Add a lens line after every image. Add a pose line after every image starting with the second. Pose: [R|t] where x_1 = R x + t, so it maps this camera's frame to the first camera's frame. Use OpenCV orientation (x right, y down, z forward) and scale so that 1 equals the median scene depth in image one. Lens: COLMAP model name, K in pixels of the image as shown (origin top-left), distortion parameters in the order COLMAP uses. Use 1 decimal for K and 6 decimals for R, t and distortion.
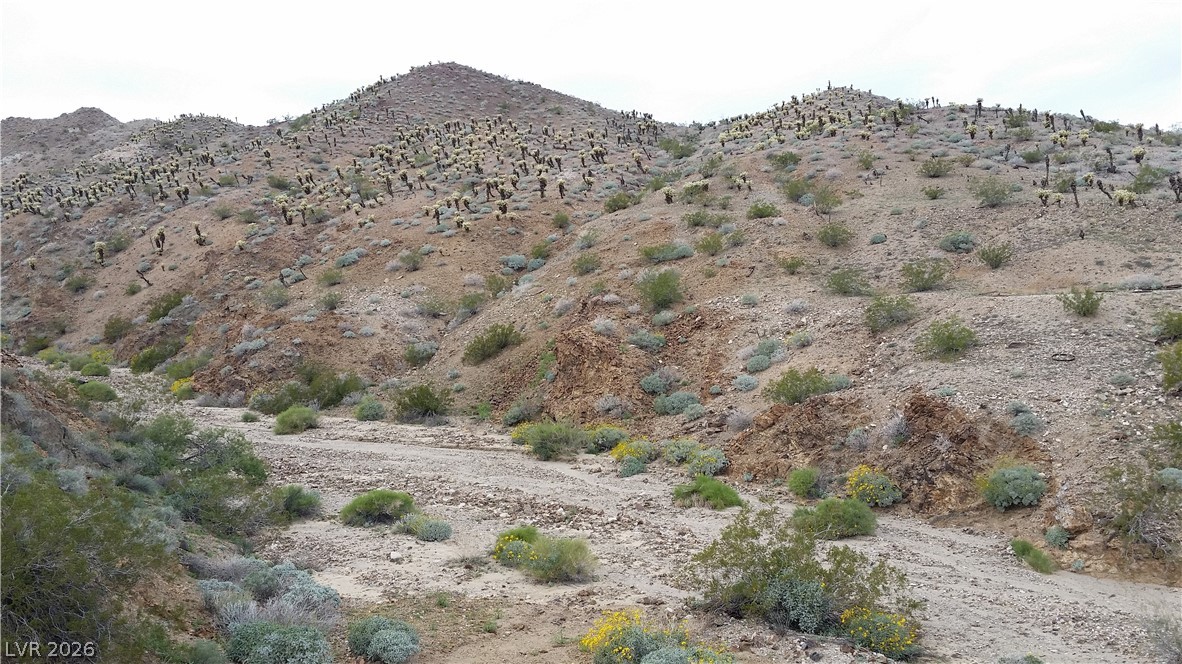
lens RADIAL K [[1179.8, 0, 571.2], [0, 1179.8, 334.8], [0, 0, 1]] dist [0.060440, 0.000000]
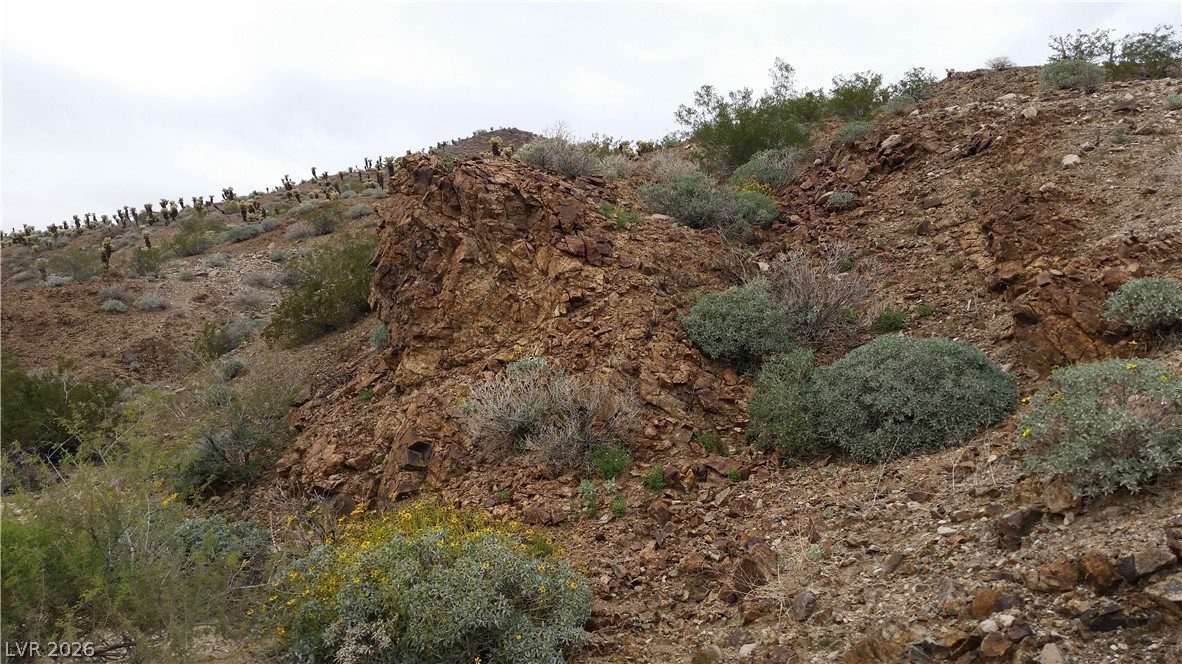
lens RADIAL K [[1179.8, 0, 590.2], [0, 1179.8, 331.5], [0, 0, 1]] dist [0.060440, 0.000000]
pose [[0.999229, 0.021273, -0.033011, 0.073697], [-0.023264, 0.997859, -0.061123, 0.086531], [0.031640, 0.061844, 0.997584, 1.178528]]
